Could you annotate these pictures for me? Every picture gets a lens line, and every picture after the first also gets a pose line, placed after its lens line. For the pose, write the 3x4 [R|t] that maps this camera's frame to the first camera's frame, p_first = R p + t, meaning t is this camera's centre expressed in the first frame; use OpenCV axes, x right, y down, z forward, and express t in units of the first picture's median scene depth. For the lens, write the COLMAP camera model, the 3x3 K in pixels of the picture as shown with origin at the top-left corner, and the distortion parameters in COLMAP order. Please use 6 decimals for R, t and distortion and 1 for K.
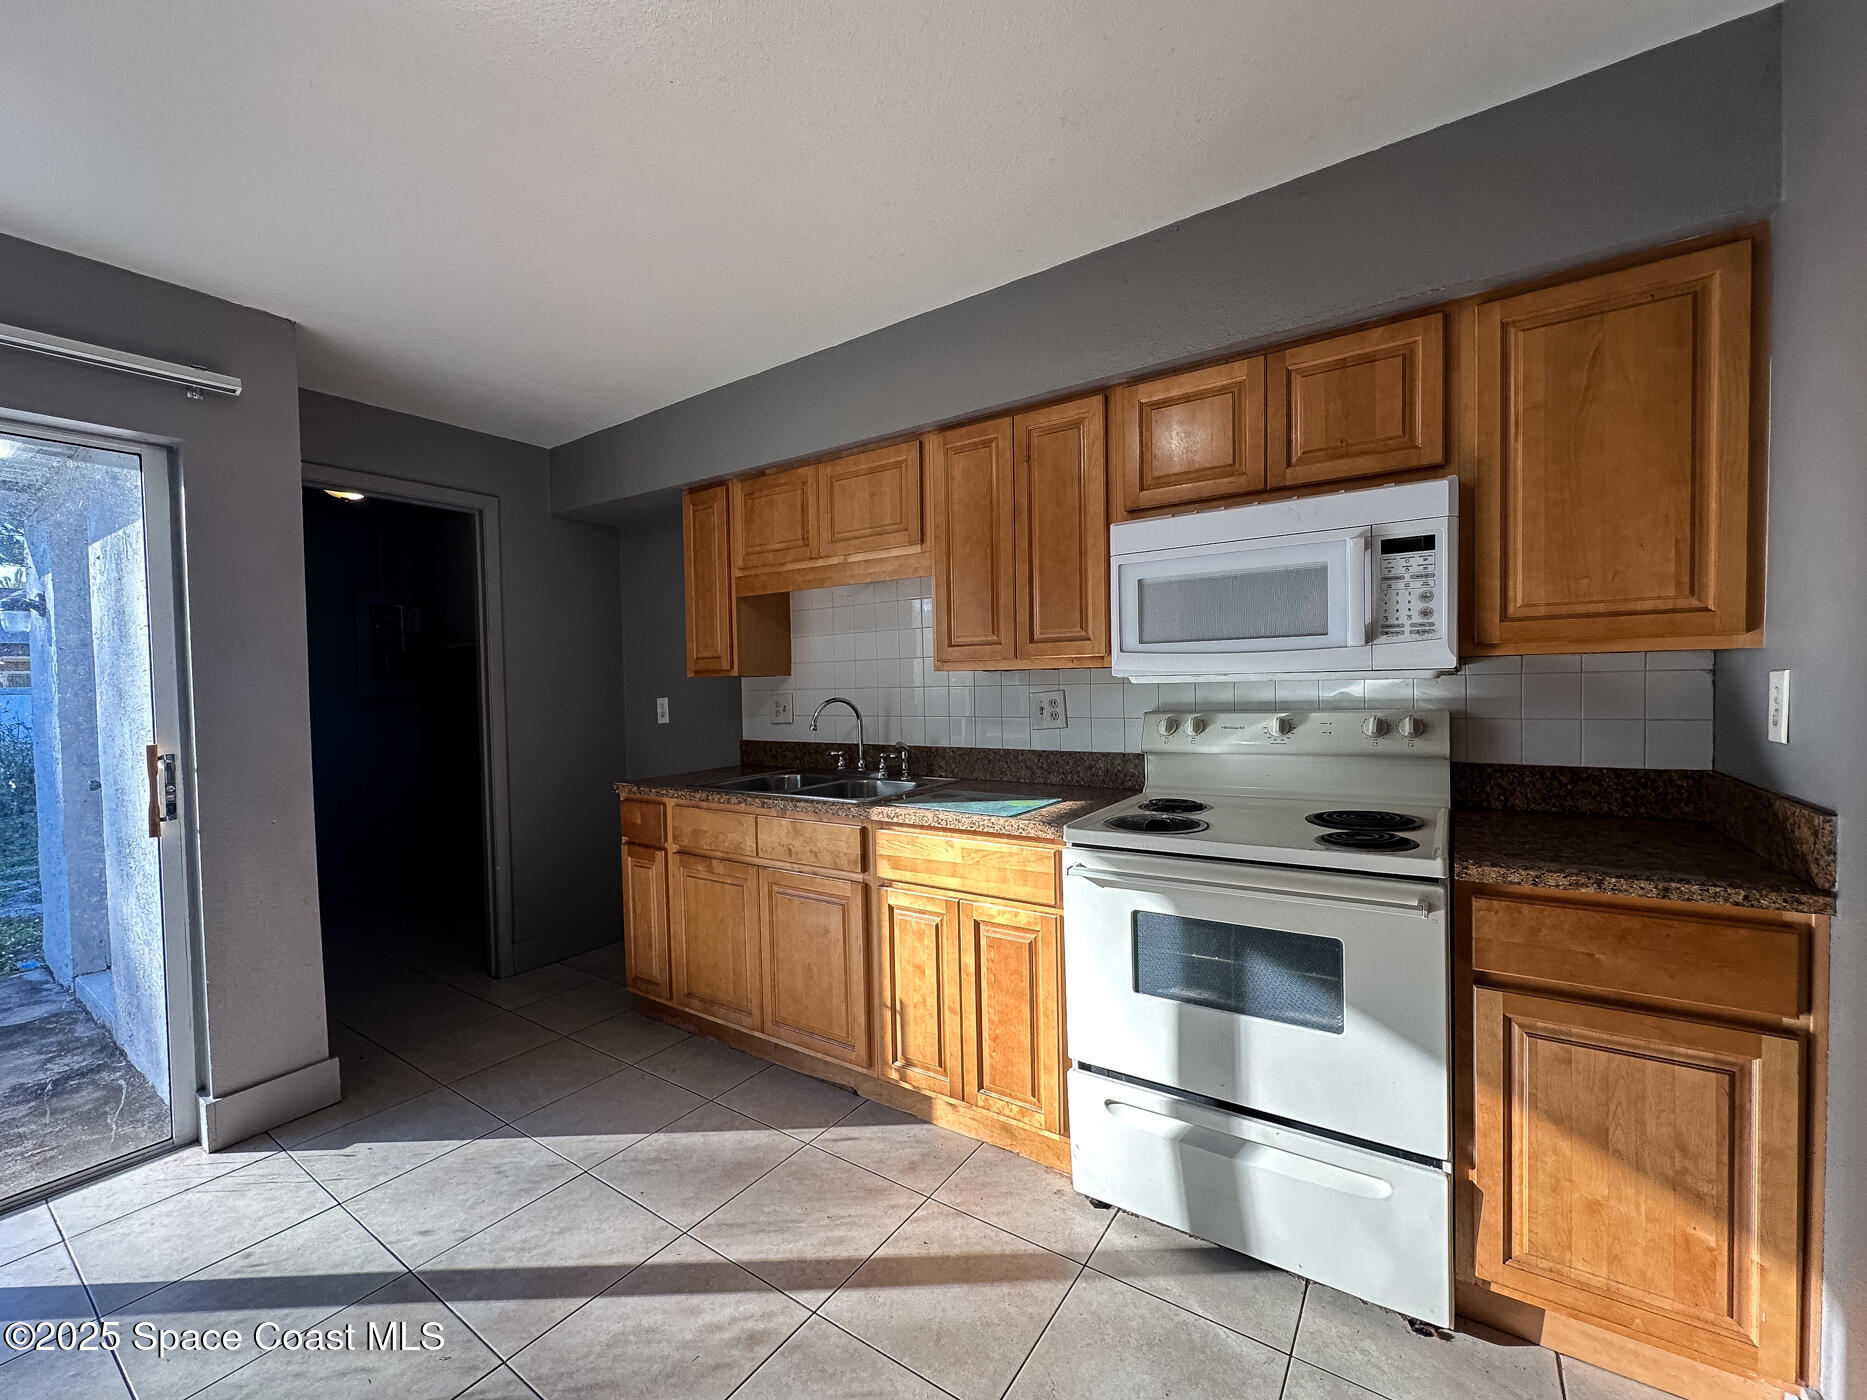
lens RADIAL K [[762.2, 0, 936.6], [0, 762.2, 702.3], [0, 0, 1]] dist [-0.004687, -0.000106]
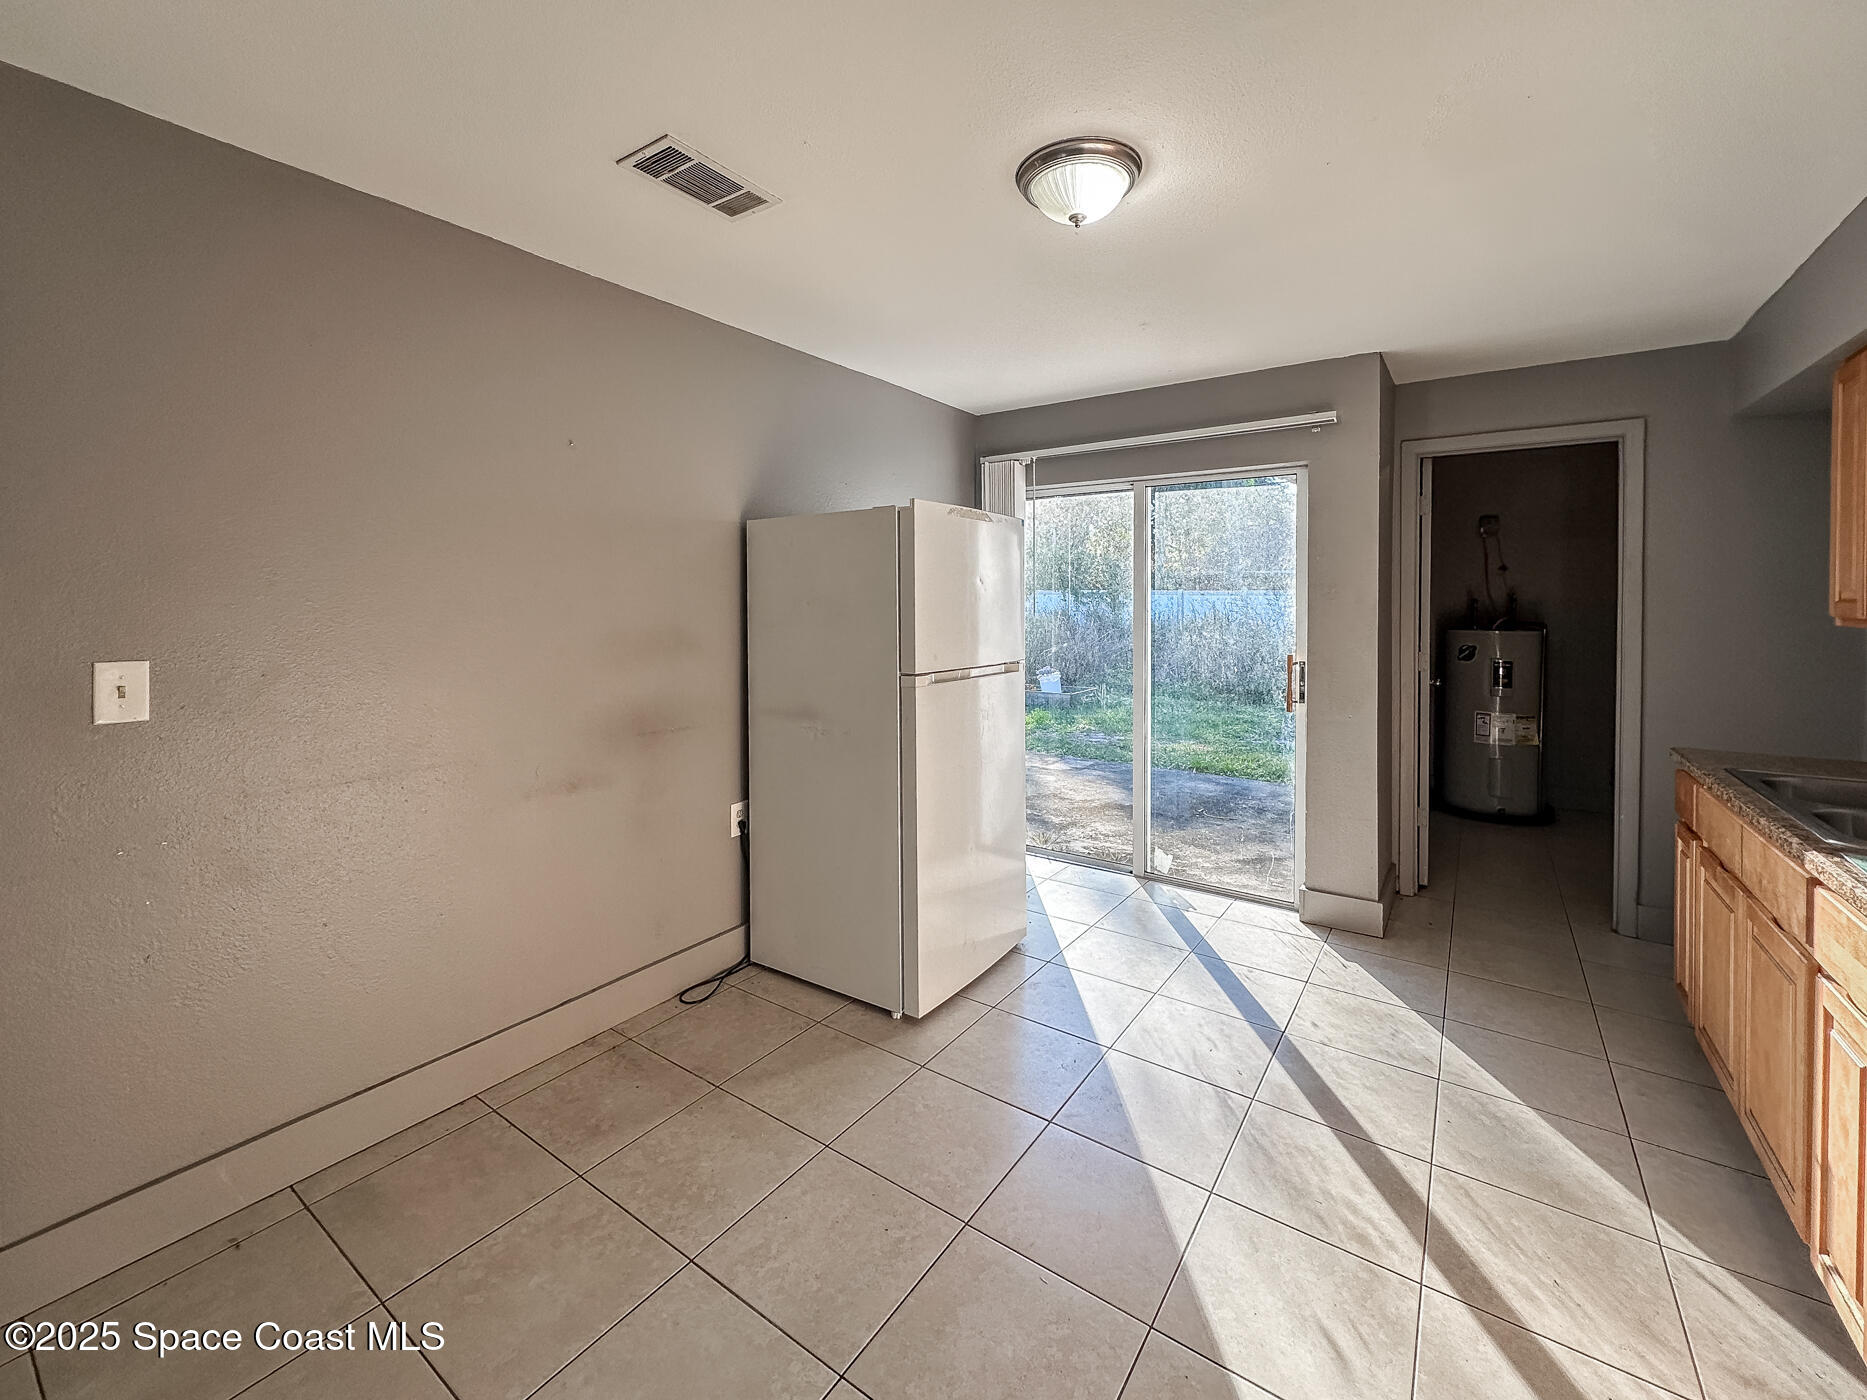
lens RADIAL K [[762.2, 0, 918.8], [0, 762.2, 619.9], [0, 0, 1]] dist [-0.004687, -0.000106]
pose [[-0.019445, 0.050266, -0.998547, 0.718796], [-0.024165, 0.998420, 0.050731, -0.096785], [0.999519, 0.025116, -0.018199, 0.295054]]
